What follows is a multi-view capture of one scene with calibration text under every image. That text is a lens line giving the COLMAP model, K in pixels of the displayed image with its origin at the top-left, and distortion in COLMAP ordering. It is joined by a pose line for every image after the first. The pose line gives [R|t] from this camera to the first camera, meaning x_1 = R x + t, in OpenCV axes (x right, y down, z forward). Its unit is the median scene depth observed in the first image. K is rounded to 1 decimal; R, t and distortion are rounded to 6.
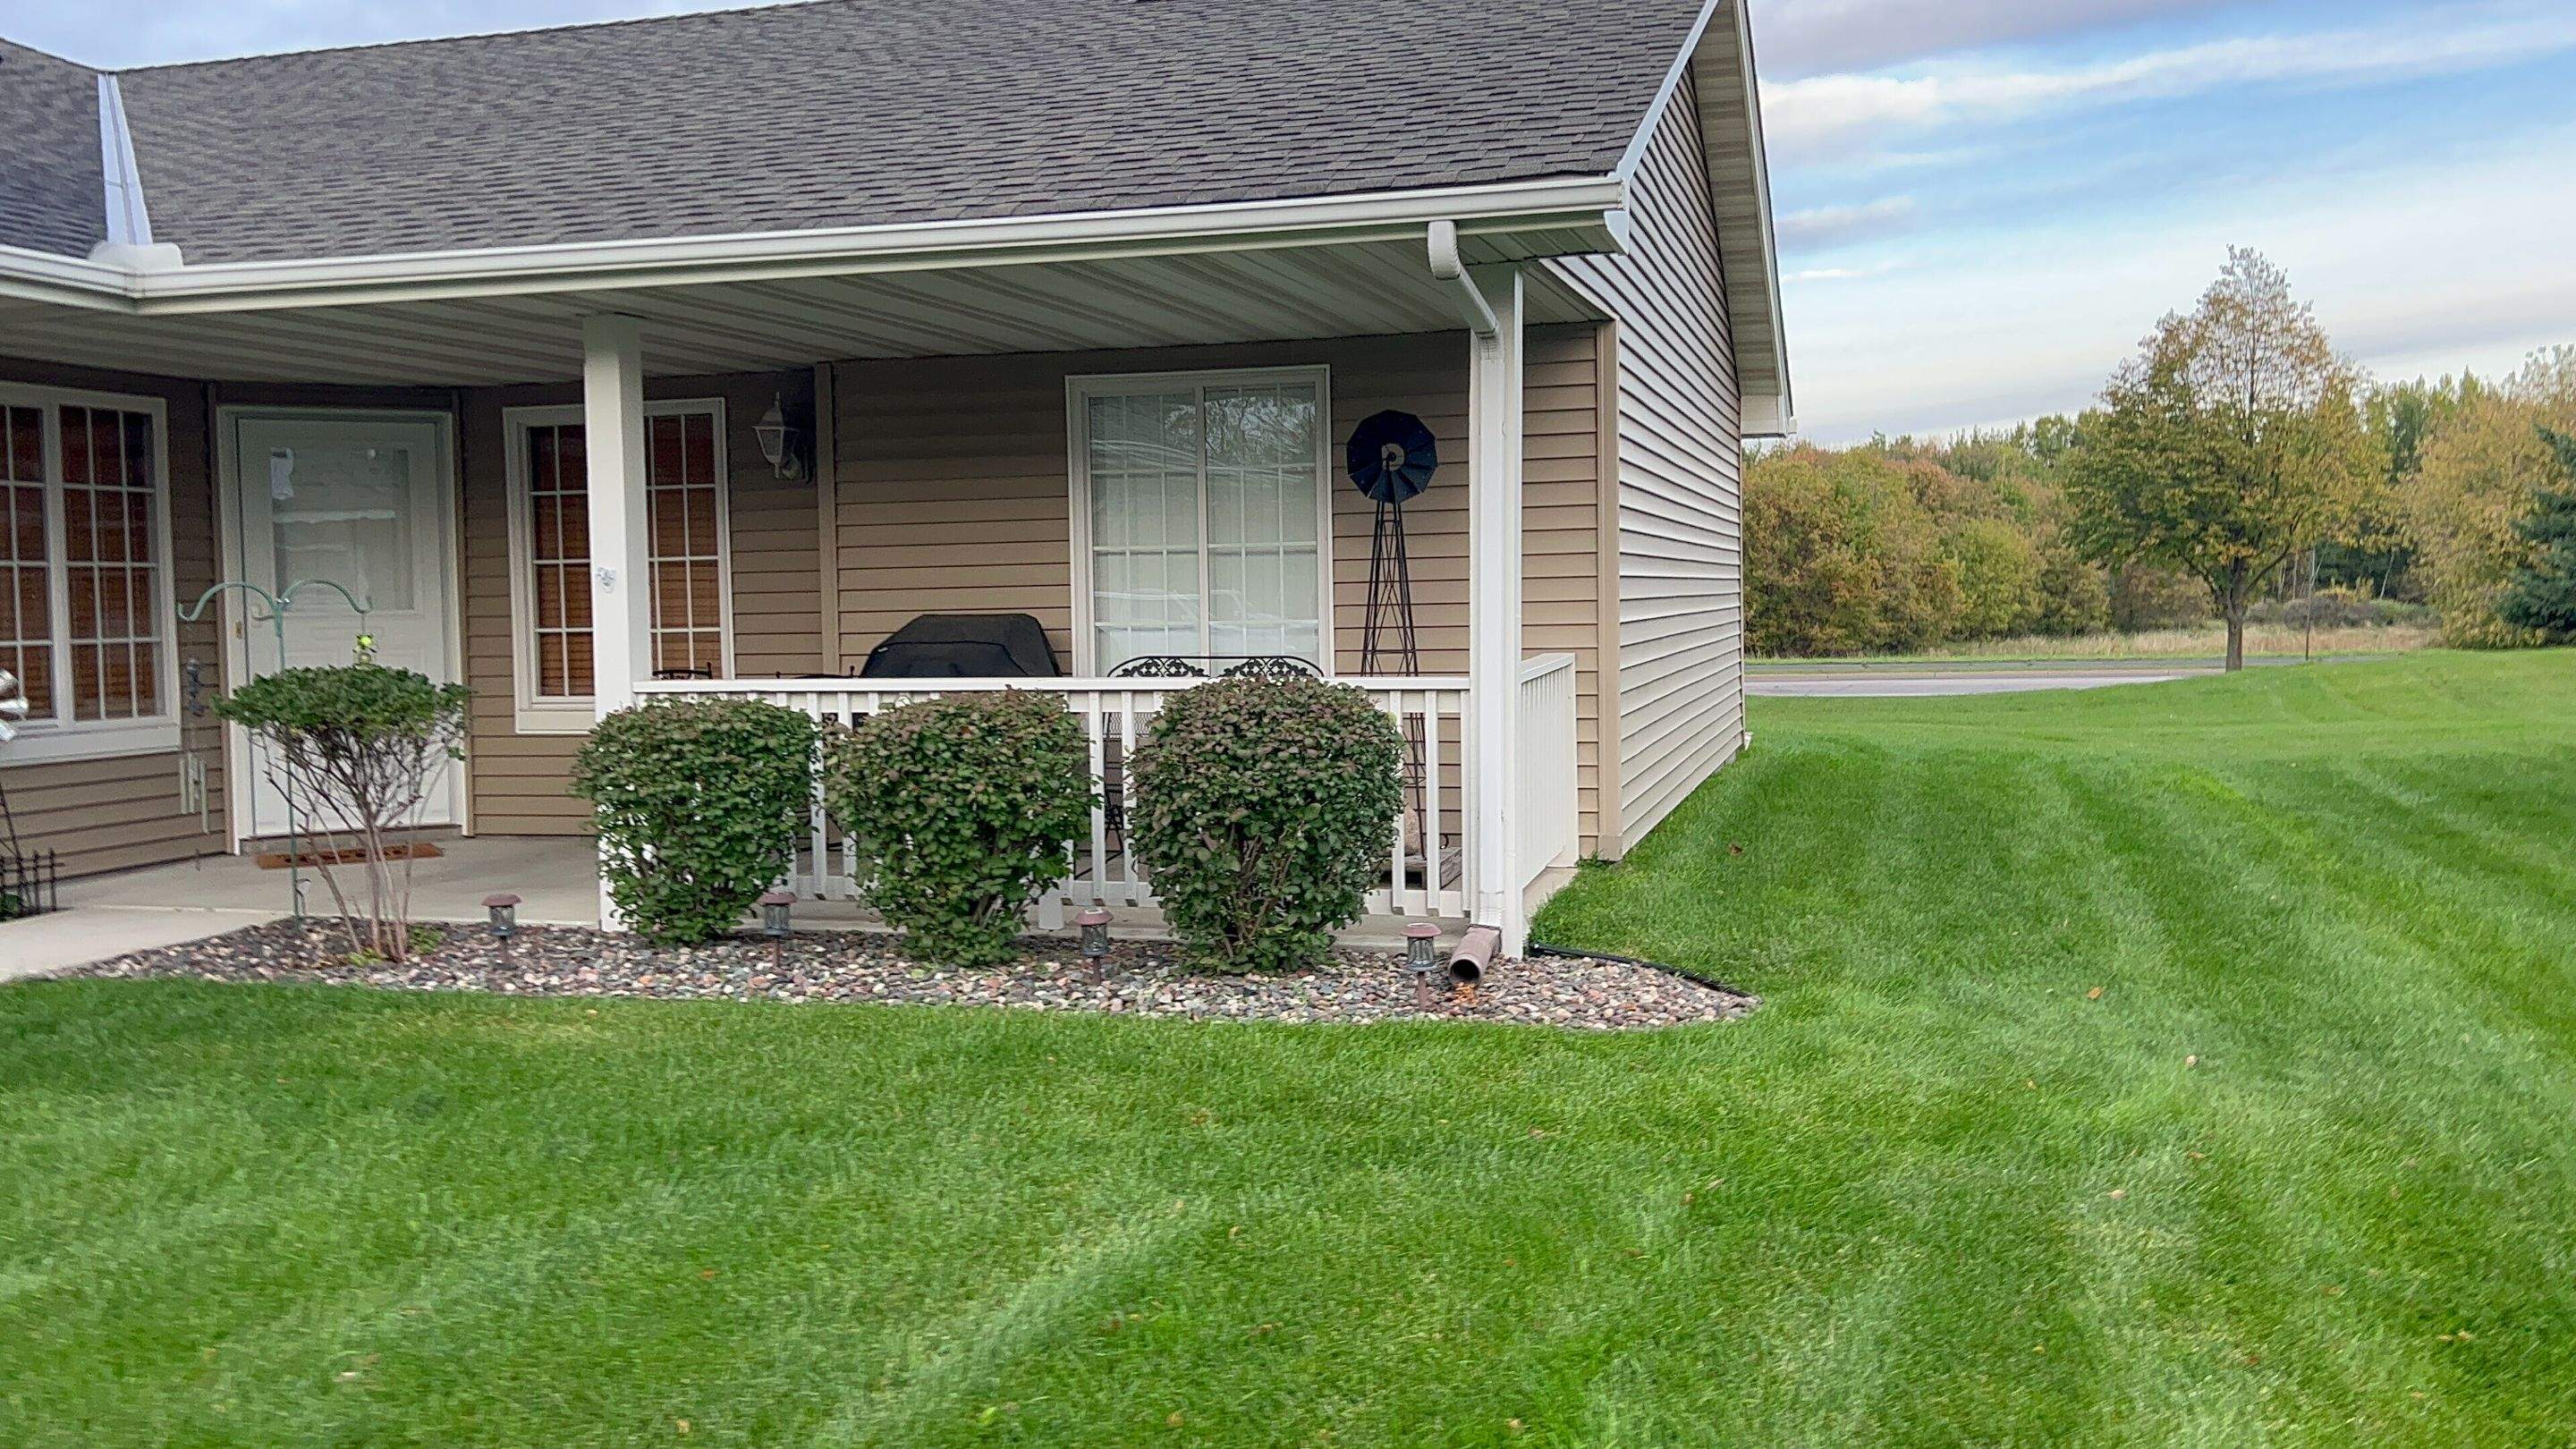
lens RADIAL K [[2124.5, 0, 1305.6], [0, 2124.5, 702.1], [0, 0, 1]] dist [0.114215, -0.192113]
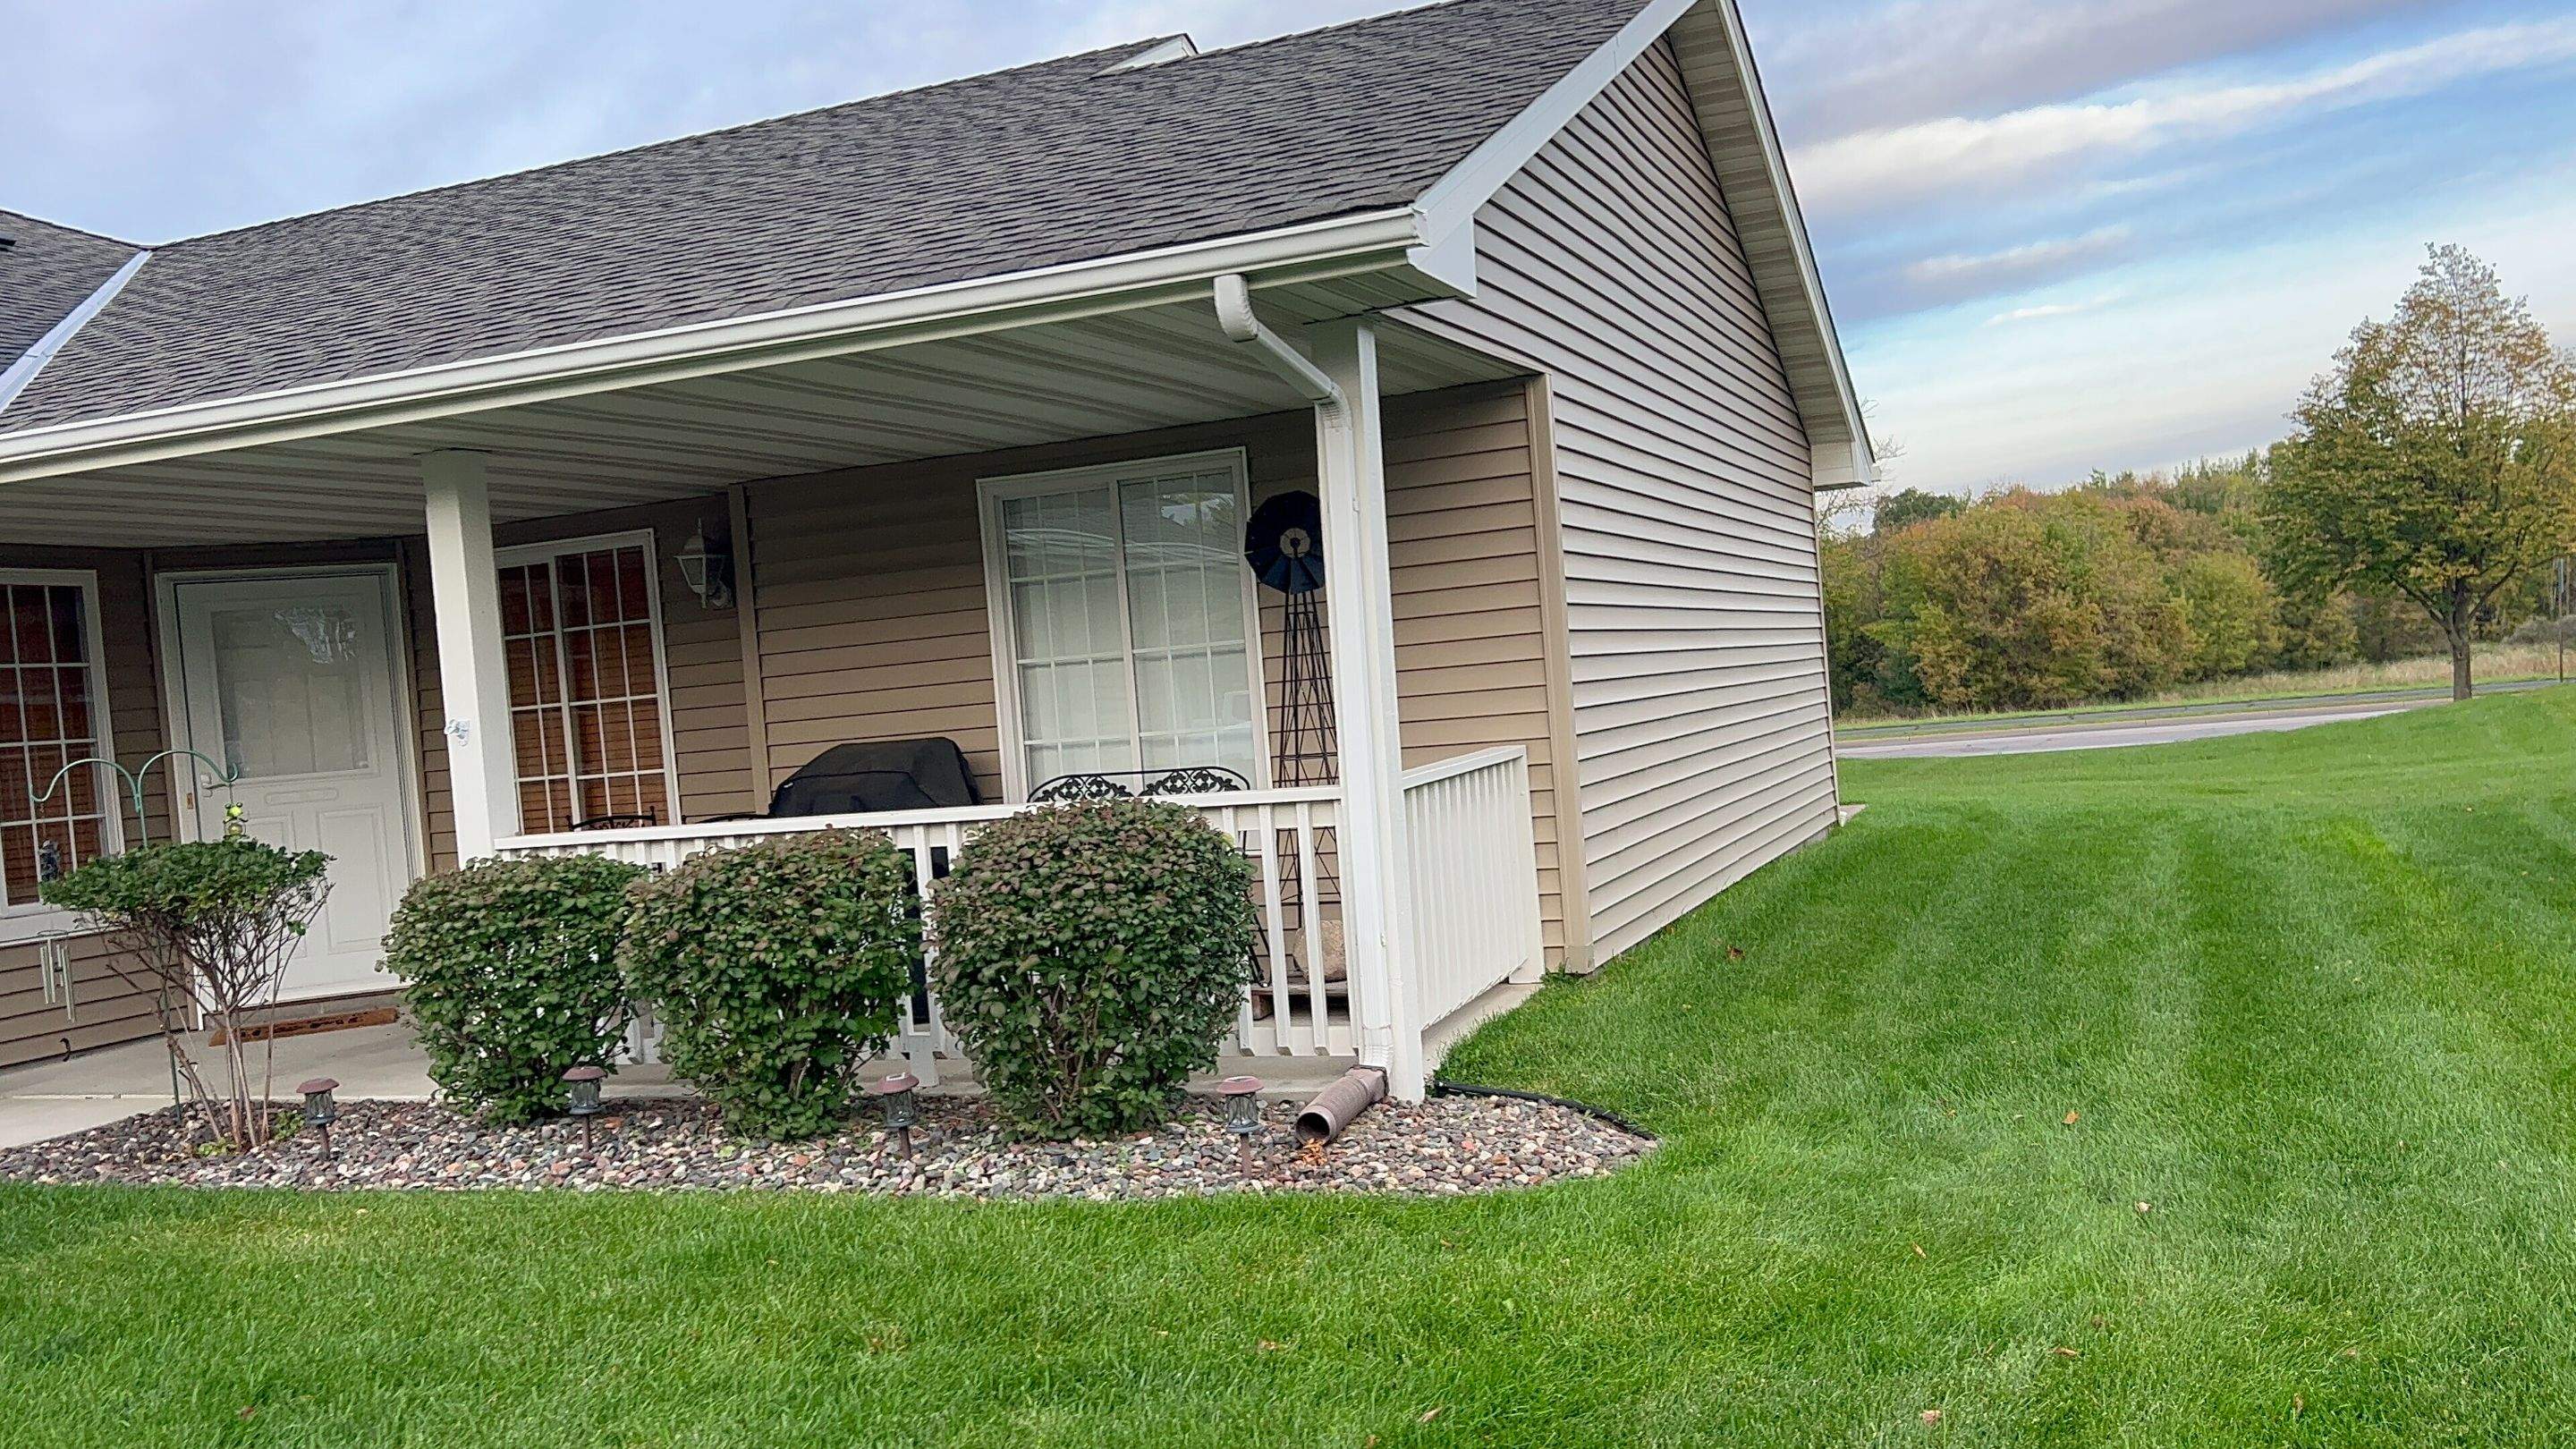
lens RADIAL K [[2109.4, 0, 1309.9], [0, 2109.4, 774.5], [0, 0, 1]] dist [0.095679, -0.109517]
pose [[0.992374, -0.058561, -0.108467, 0.118536], [0.057803, 0.998277, -0.010125, -0.006171], [0.108873, 0.003778, 0.994048, 0.091170]]
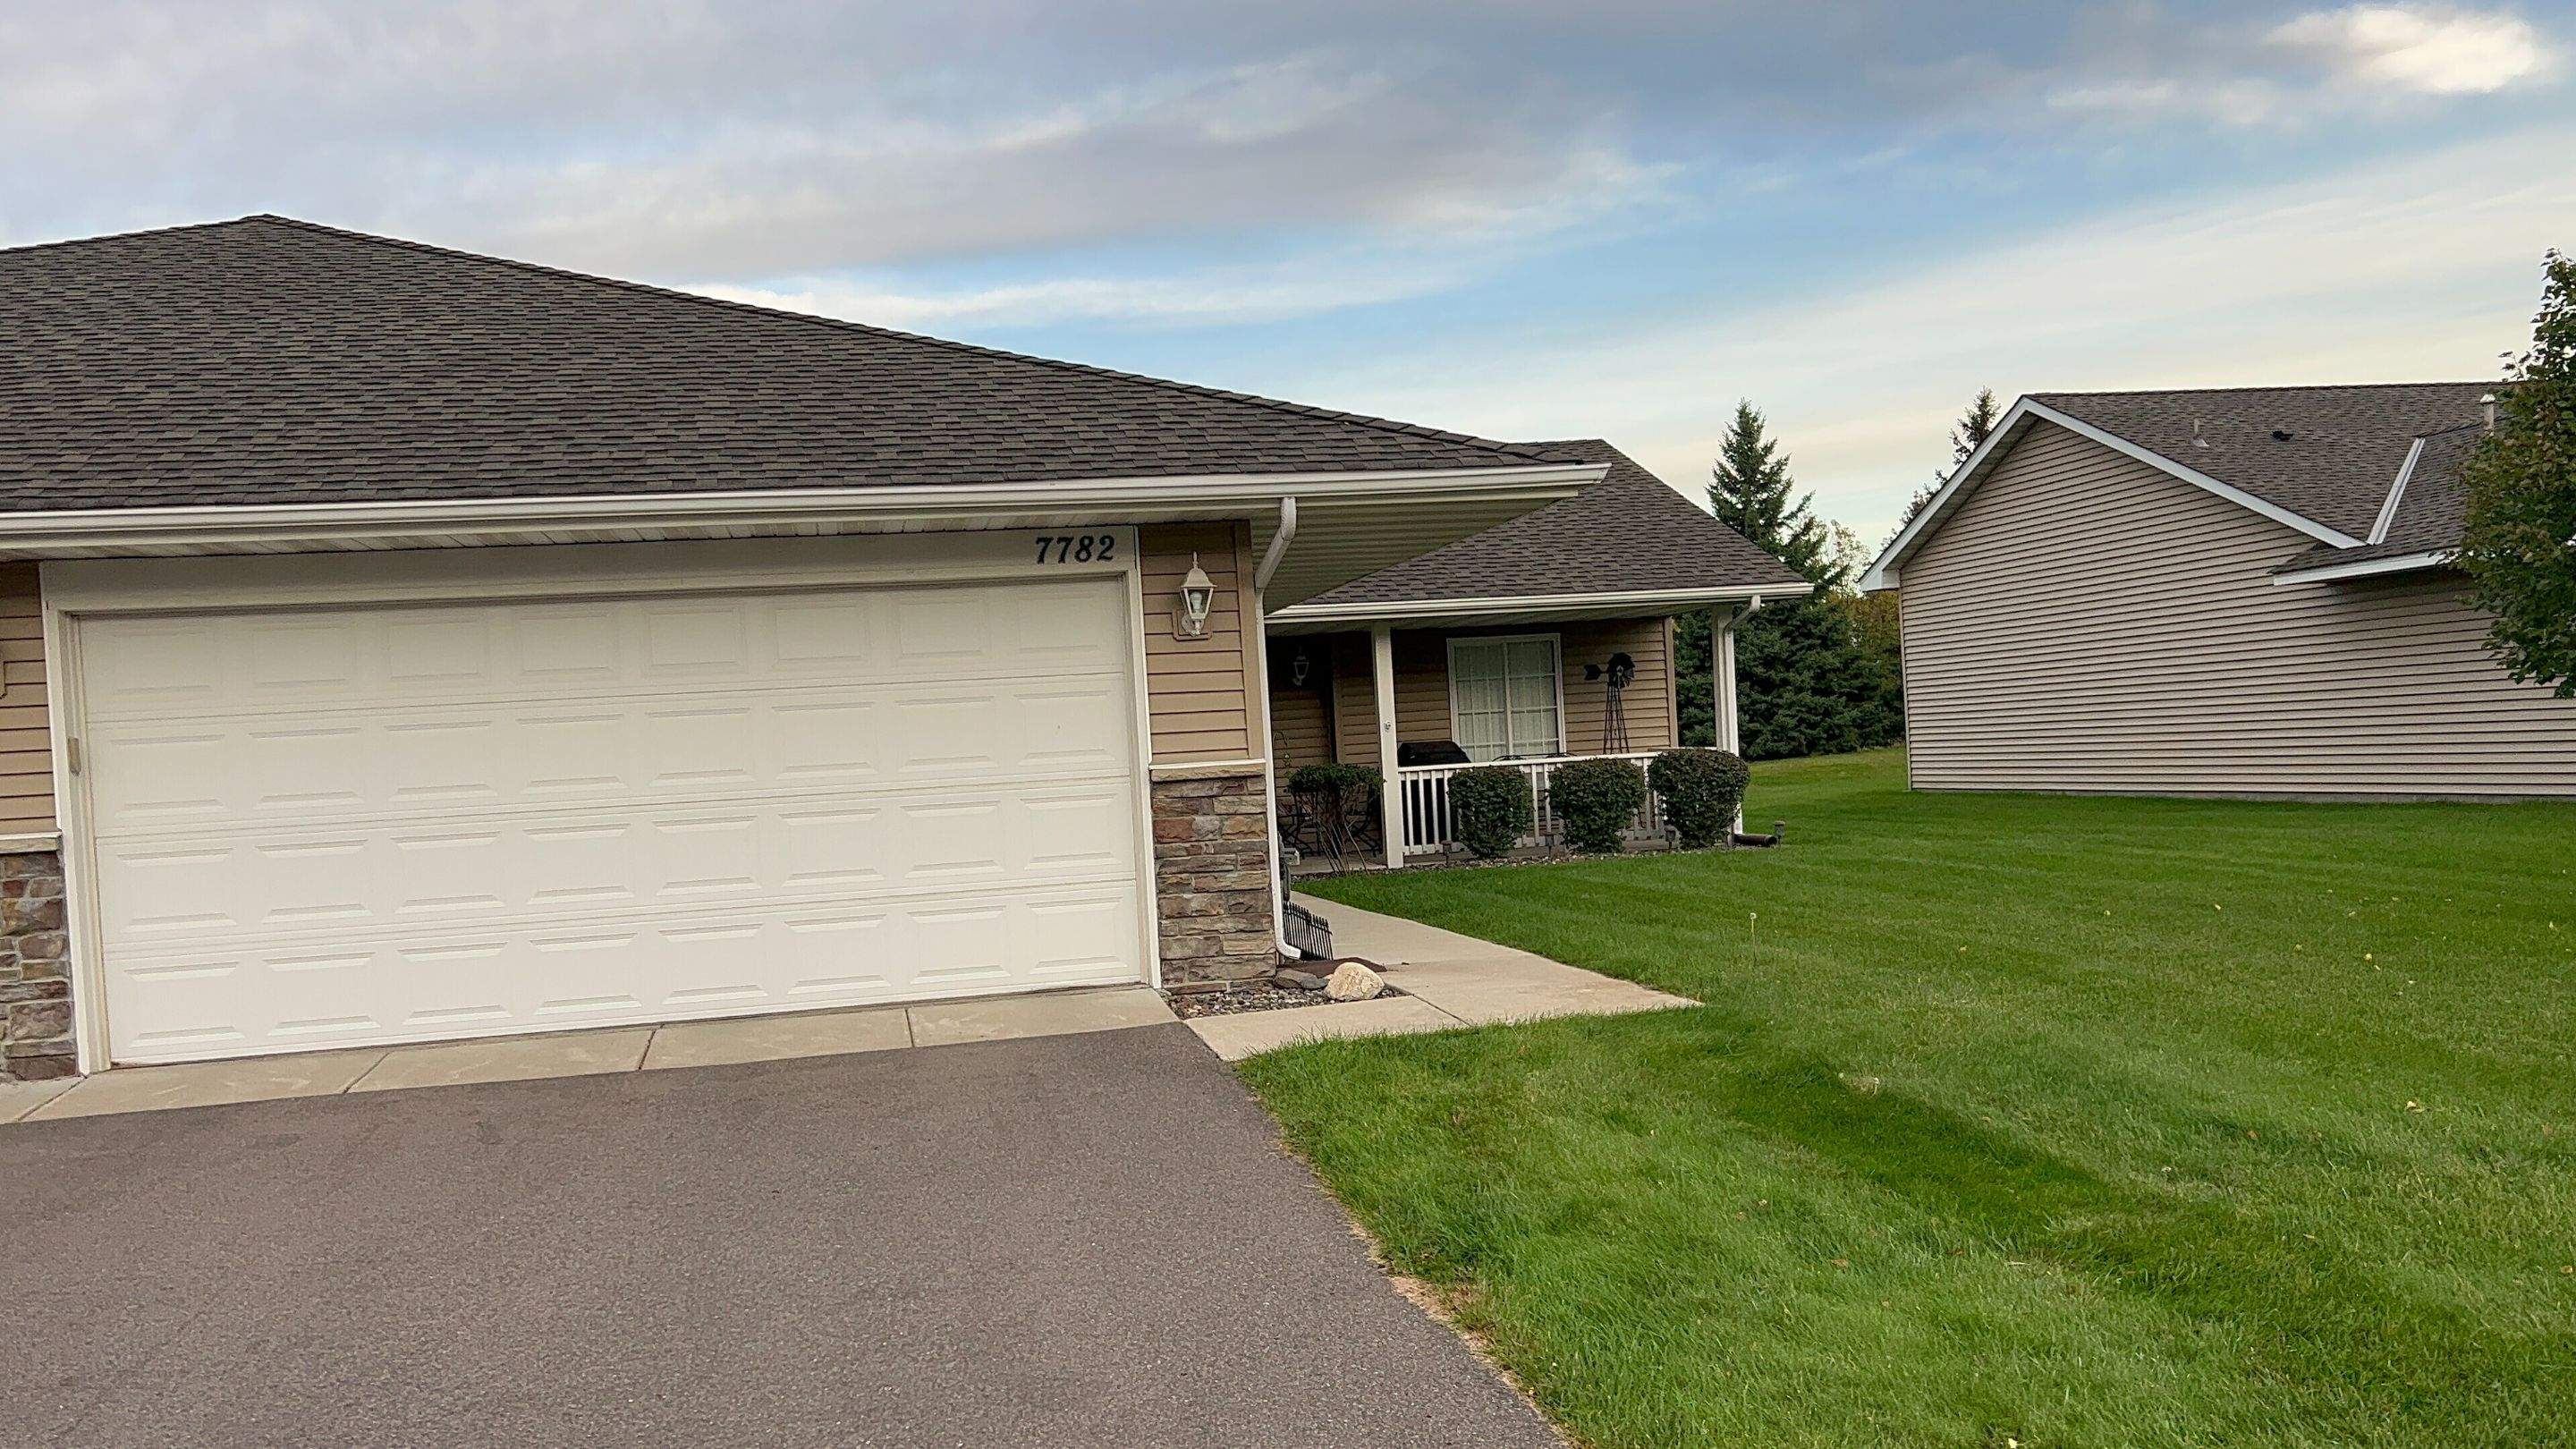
lens RADIAL K [[2124.5, 0, 1305.6], [0, 2124.5, 702.1], [0, 0, 1]] dist [0.114215, -0.192113]
pose [[0.877488, -0.023297, 0.479033, -1.276756], [0.066666, 0.995048, -0.073724, 0.071919], [-0.474943, 0.096627, 0.874696, -0.884555]]
